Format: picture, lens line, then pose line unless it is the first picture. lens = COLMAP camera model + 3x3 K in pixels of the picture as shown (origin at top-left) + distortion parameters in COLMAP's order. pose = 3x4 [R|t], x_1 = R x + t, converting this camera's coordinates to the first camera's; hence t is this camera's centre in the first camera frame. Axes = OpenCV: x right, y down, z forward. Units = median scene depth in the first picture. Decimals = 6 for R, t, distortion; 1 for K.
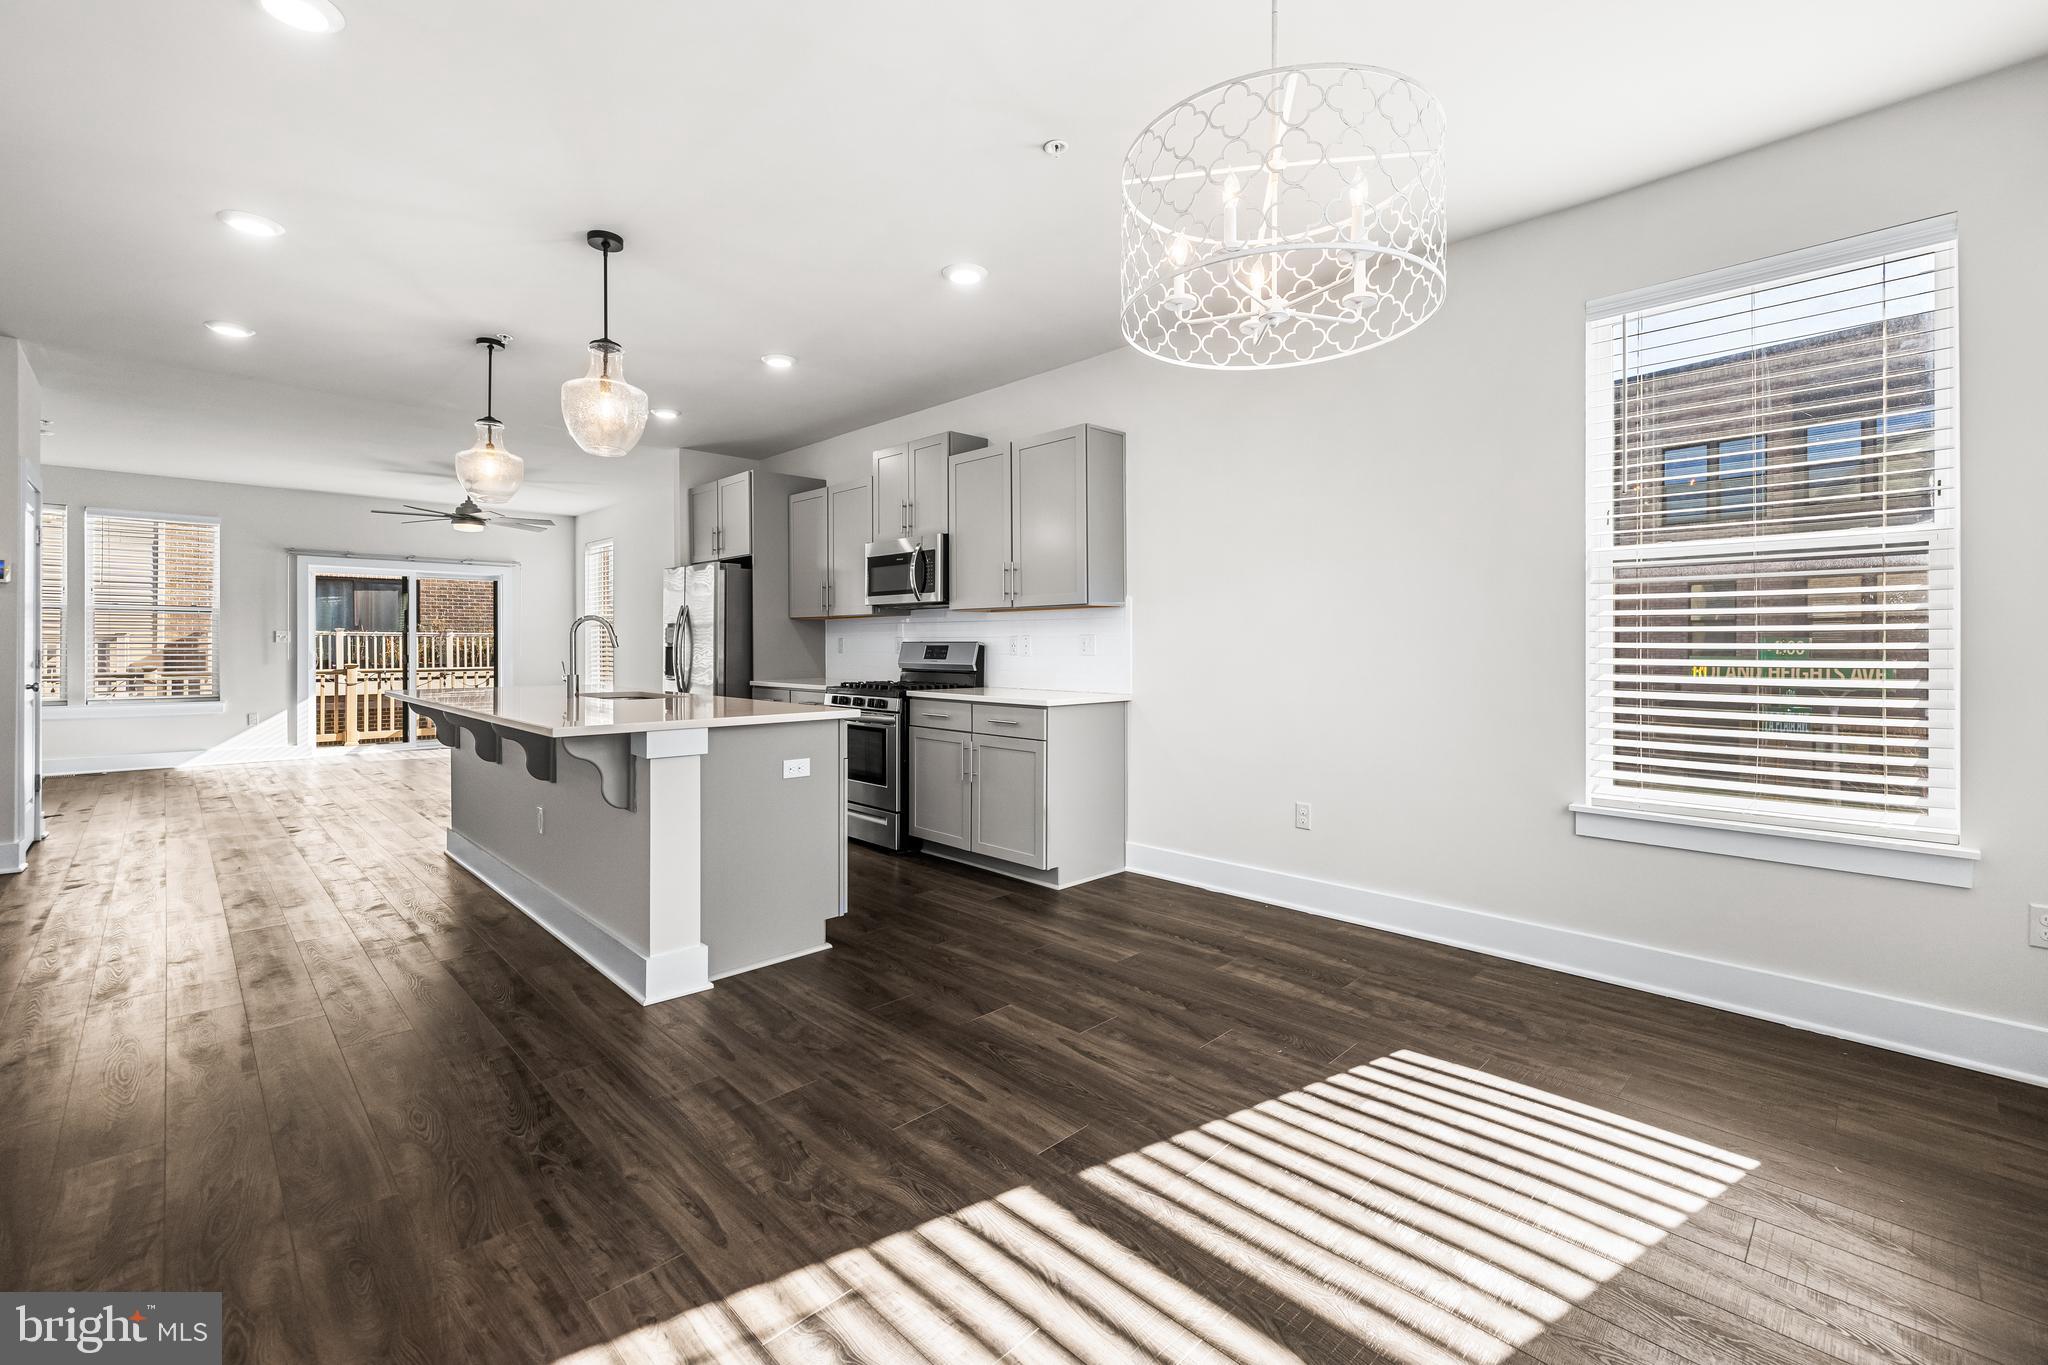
lens RADIAL K [[869.0, 0, 1011.1], [0, 869.0, 649.1], [0, 0, 1]] dist [-0.001036, 0.000145]
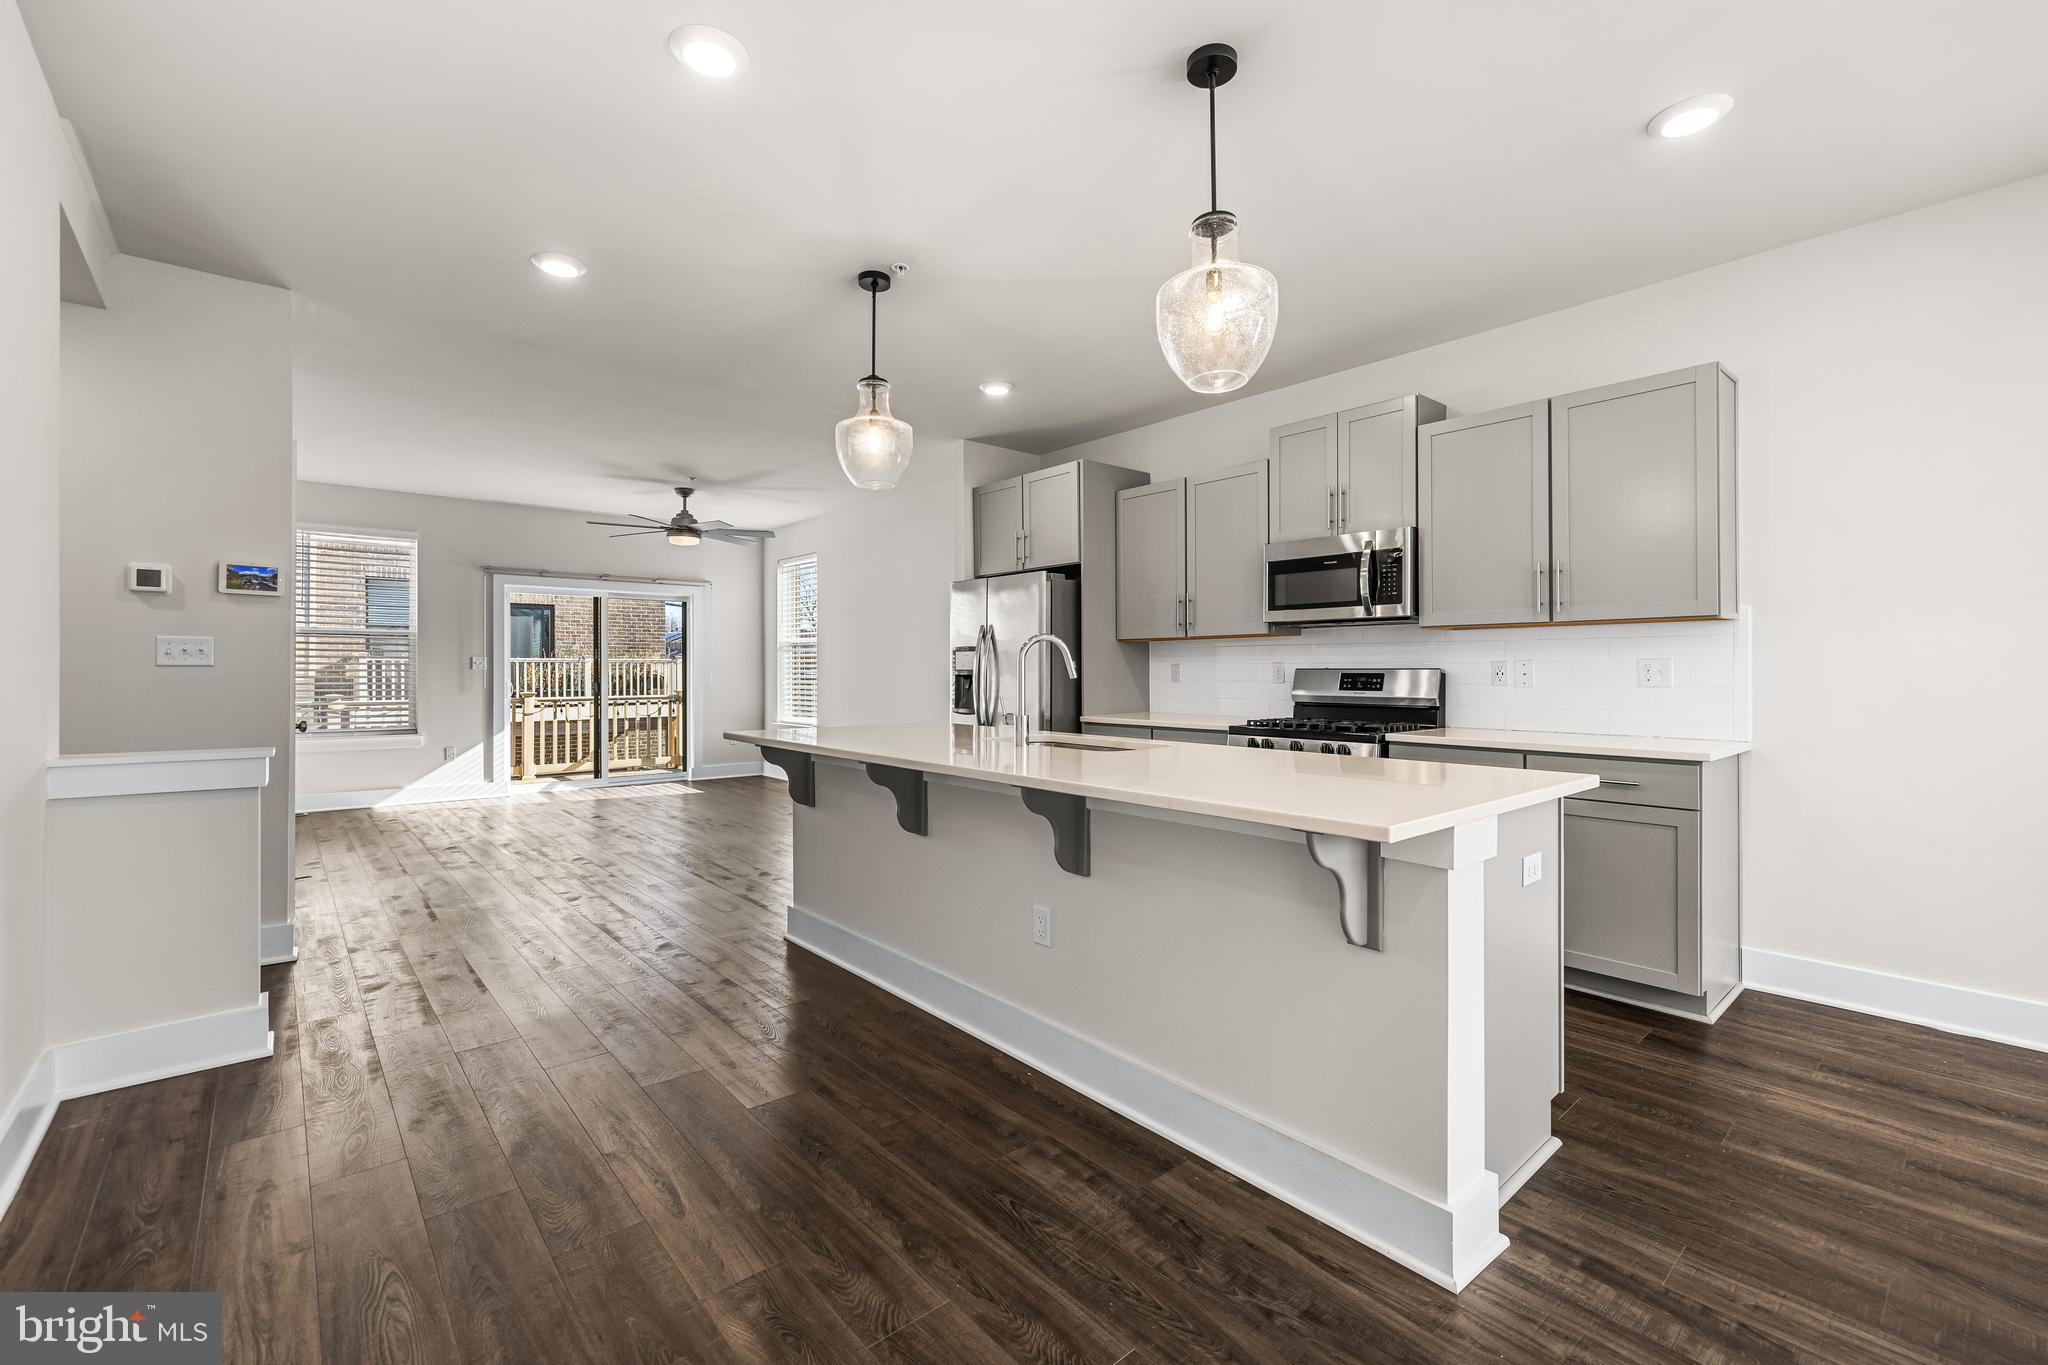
lens RADIAL K [[860.2, 0, 1016.7], [0, 860.2, 659.4], [0, 0, 1]] dist [0.001320, 0.000108]
pose [[0.998244, -0.002061, -0.059201, -0.427504], [0.001069, 0.999859, -0.016784, -0.004278], [0.059228, 0.016691, 0.998105, 0.252139]]
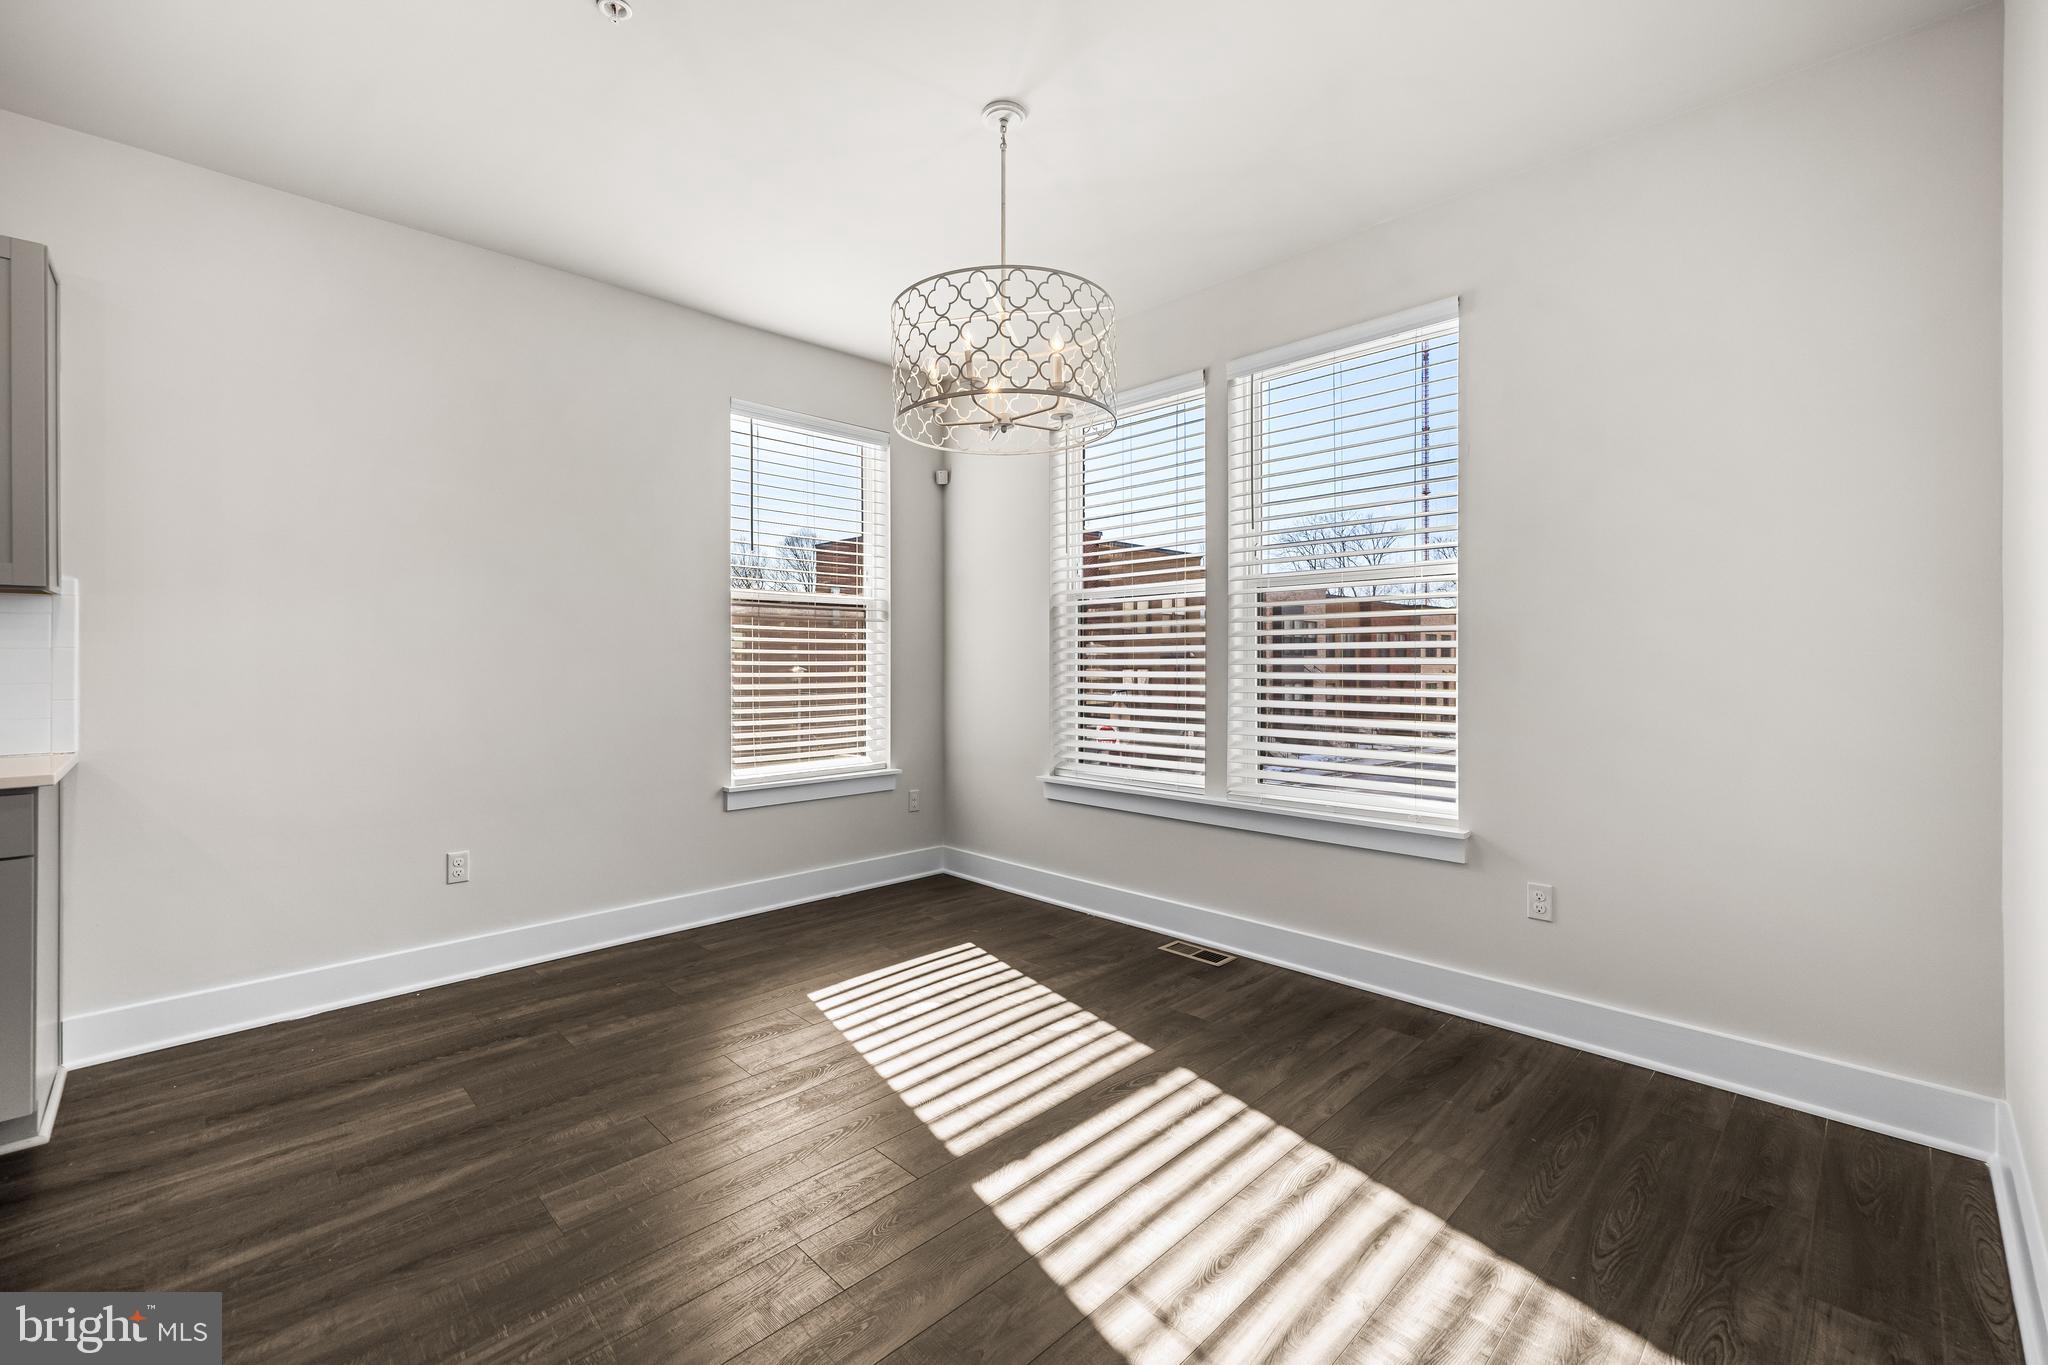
lens RADIAL K [[853.9, 0, 1021.3], [0, 853.9, 663.9], [0, 0, 1]] dist [0.002382, 0.000177]
pose [[-0.008485, -0.005373, 0.999950, -0.421440], [0.002291, 0.999983, 0.005393, -0.006100], [-0.999961, 0.002337, -0.008472, 0.397283]]
